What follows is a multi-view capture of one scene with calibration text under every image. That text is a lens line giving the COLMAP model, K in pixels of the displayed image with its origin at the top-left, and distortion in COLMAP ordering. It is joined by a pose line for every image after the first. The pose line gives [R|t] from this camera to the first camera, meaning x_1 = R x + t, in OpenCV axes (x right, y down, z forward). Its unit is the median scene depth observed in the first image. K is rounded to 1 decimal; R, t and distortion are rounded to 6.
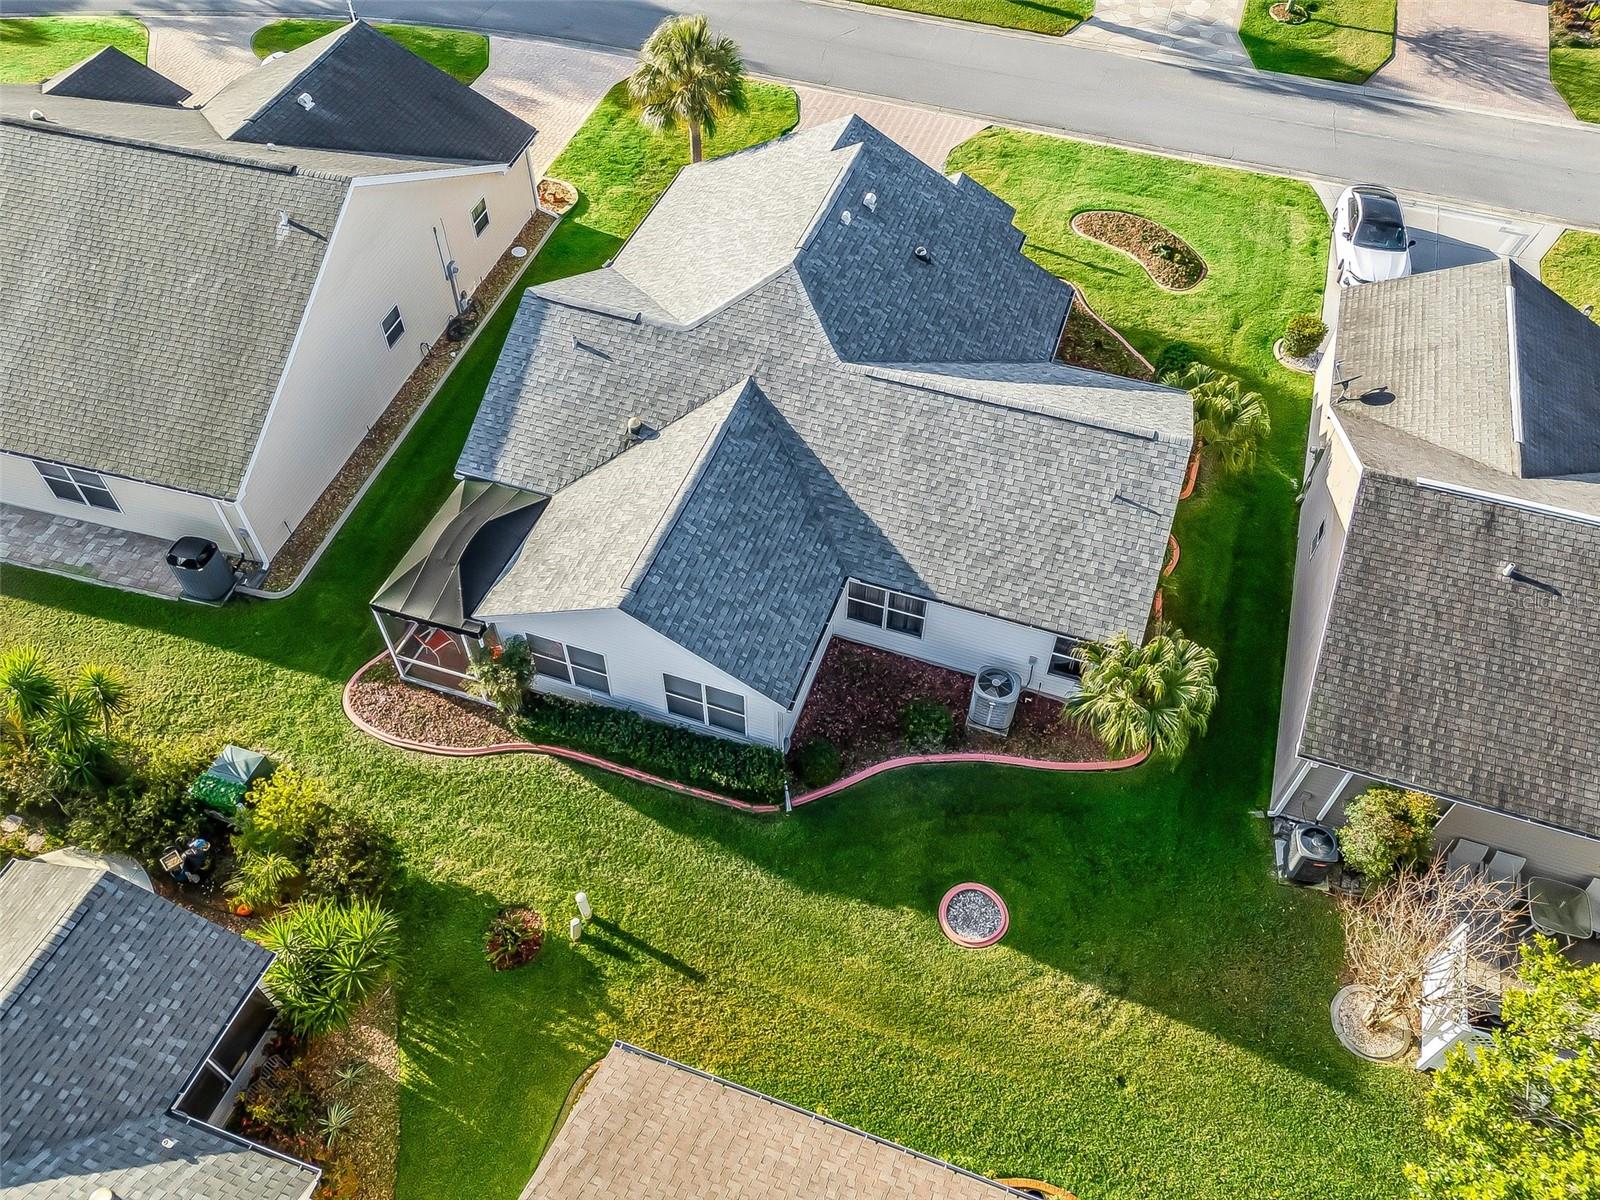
lens RADIAL K [[1168.3, 0, 800.0], [0, 1168.3, 600.0], [0, 0, 1]] dist [0.059730, 0.000436]
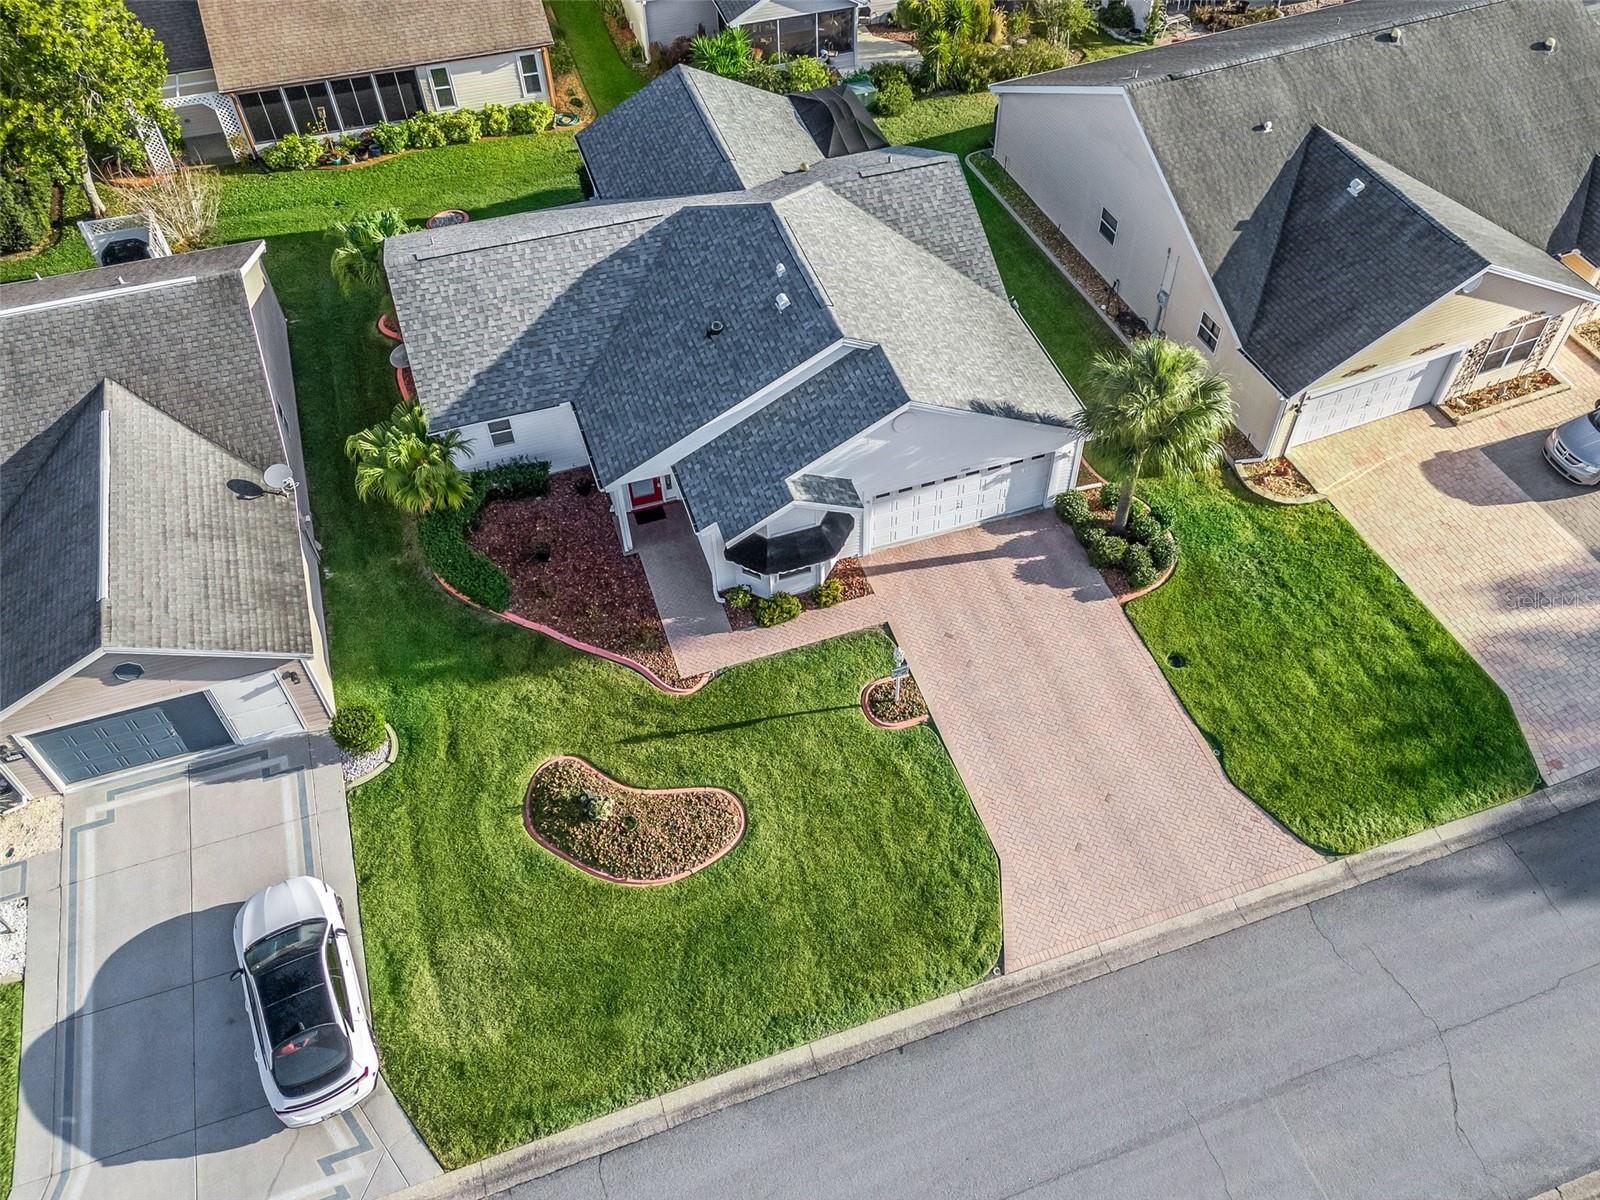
lens RADIAL K [[1267.9, 0, 866.1], [0, 1267.9, 596.1], [0, 0, 1]] dist [0.051252, -0.000799]
pose [[-0.775102, 0.471440, -0.420669, 0.467135], [-0.502546, -0.056445, 0.862706, -1.075547], [0.382969, 0.880090, 0.280671, 0.795276]]
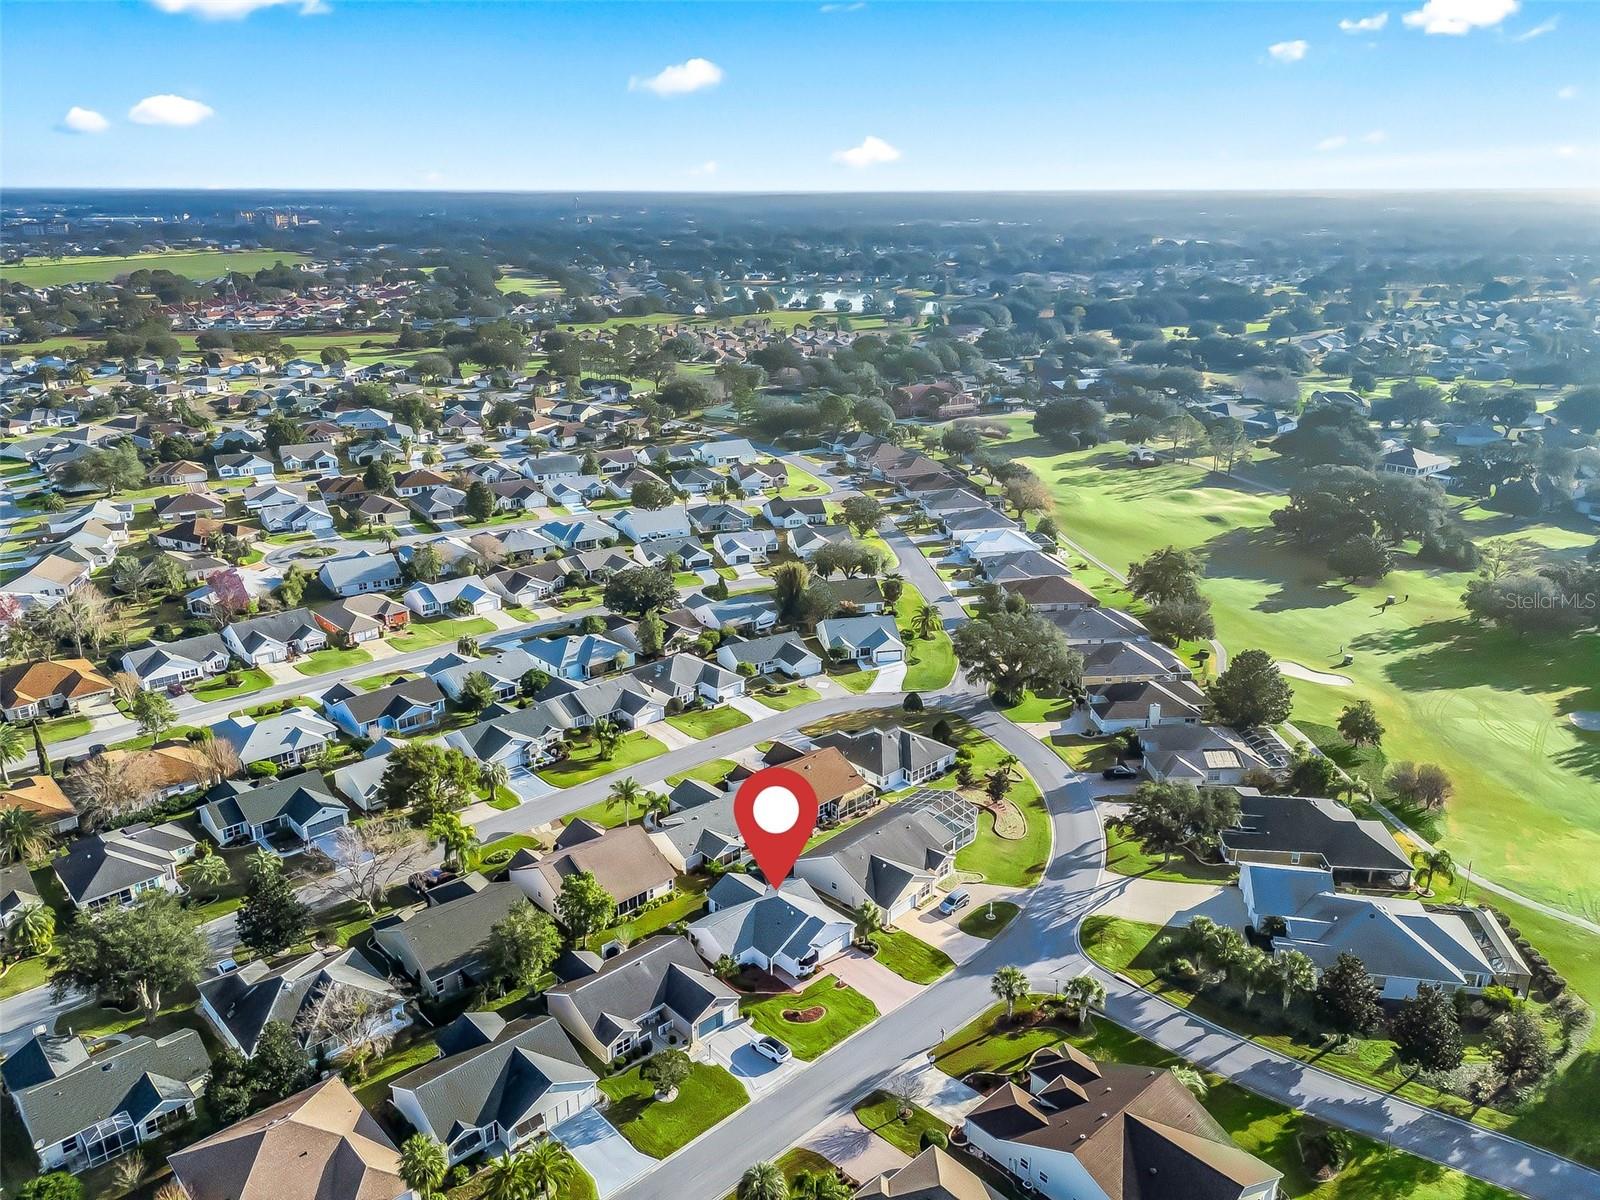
lens RADIAL K [[1168.3, 0, 800.0], [0, 1168.3, 600.0], [0, 0, 1]] dist [0.059730, 0.000436]
pose [[-0.466686, 0.276488, -0.840095, 2.866980], [-0.684424, 0.488703, 0.541048, -2.820273], [0.560150, 0.827480, -0.038836, 0.186466]]
